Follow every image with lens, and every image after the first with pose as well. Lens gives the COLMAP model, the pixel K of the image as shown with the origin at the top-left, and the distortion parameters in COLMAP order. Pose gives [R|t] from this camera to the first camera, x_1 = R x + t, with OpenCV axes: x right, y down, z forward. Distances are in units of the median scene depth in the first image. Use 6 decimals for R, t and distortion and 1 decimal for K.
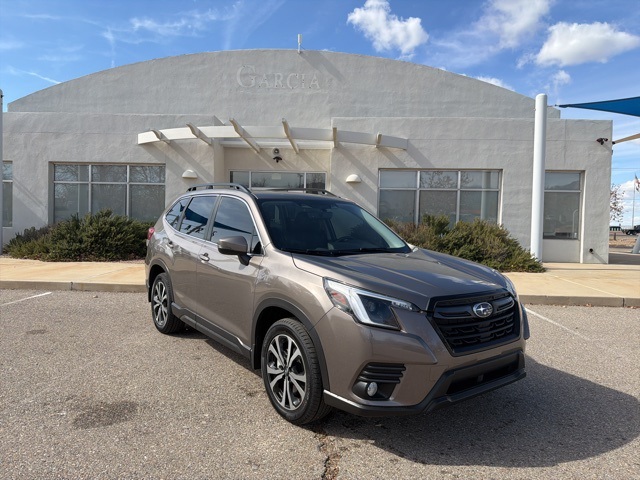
lens RADIAL K [[458.9, 0, 320.8], [0, 458.9, 243.1], [0, 0, 1]] dist [0.028918, -0.042824]
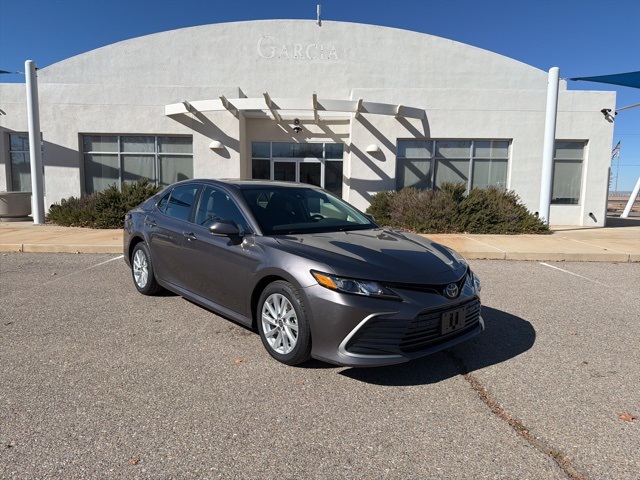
lens RADIAL K [[458.9, 0, 319.7], [0, 458.9, 250.8], [0, 0, 1]] dist [0.028918, -0.042824]
pose [[0.999531, -0.010782, 0.028649, -0.087418], [0.008270, 0.996227, 0.086388, 0.002366], [-0.029472, -0.086111, 0.995850, -0.072489]]
